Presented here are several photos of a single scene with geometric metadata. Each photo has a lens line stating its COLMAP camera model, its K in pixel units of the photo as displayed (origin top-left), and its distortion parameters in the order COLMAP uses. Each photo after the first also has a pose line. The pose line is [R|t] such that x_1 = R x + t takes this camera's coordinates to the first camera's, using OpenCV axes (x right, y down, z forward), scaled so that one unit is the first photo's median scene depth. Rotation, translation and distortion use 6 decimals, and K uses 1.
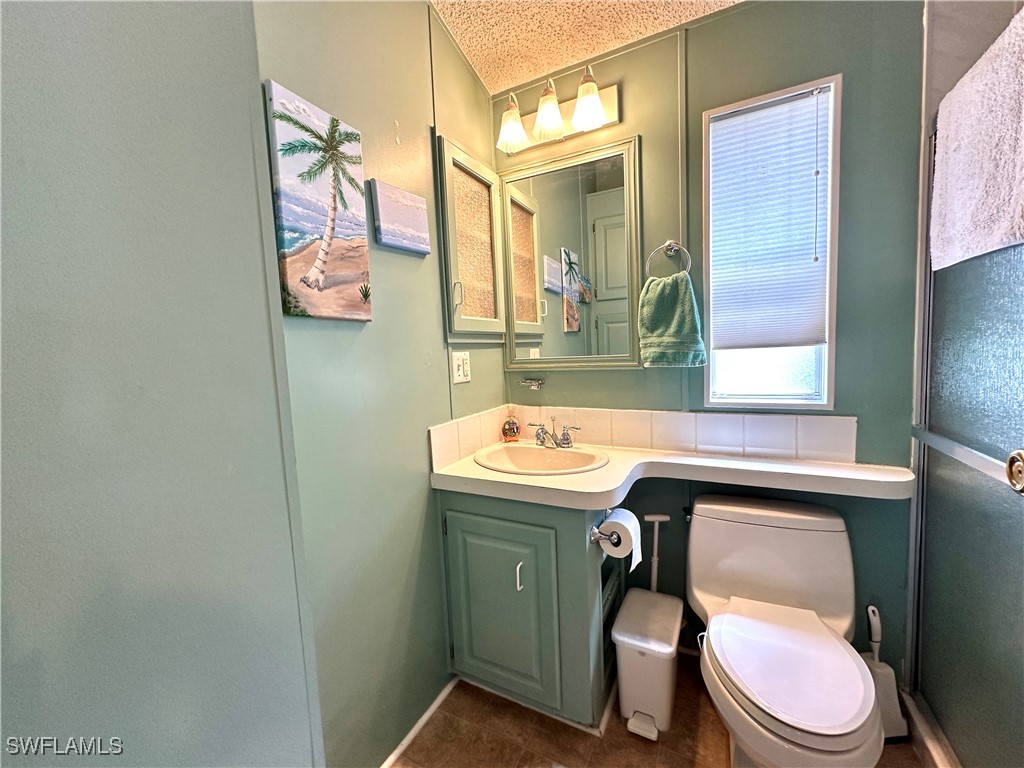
lens RADIAL K [[411.3, 0, 510.7], [0, 411.3, 385.3], [0, 0, 1]] dist [-0.006486, 0.001778]
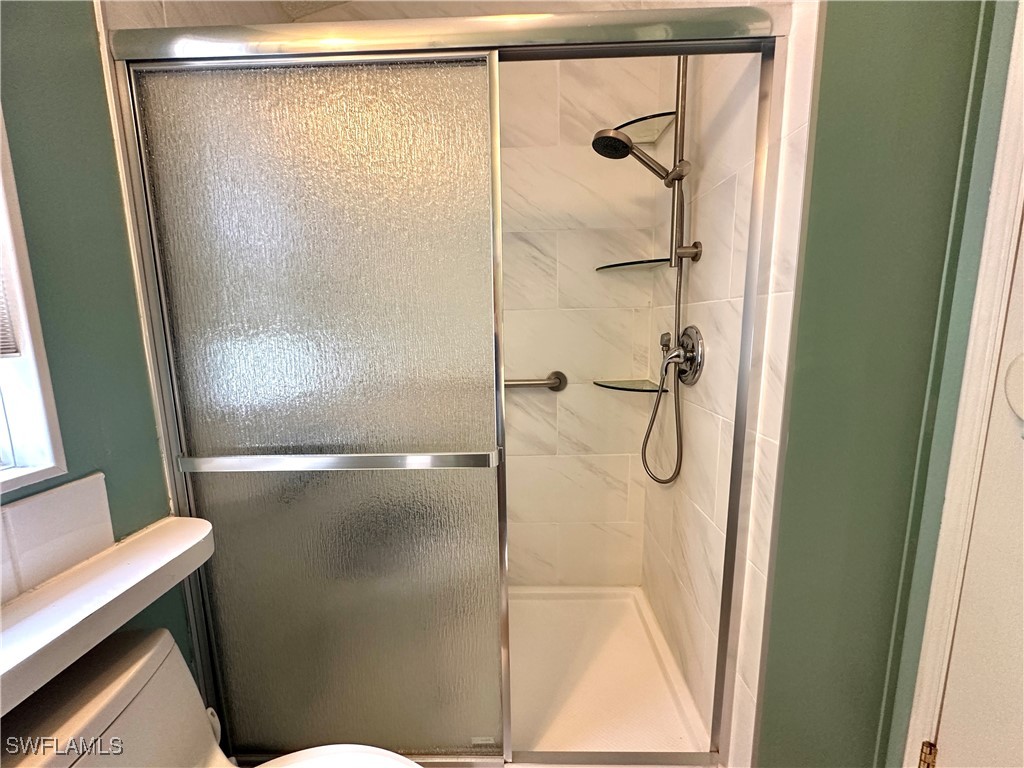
lens RADIAL K [[412.5, 0, 512.0], [0, 412.5, 384.0], [0, 0, 1]] dist [-0.002883, 0.000068]
pose [[-0.443427, -0.076190, 0.893066, 0.038495], [0.111924, 0.983875, 0.139510, -0.068481], [-0.889295, 0.161818, -0.427749, 0.699798]]
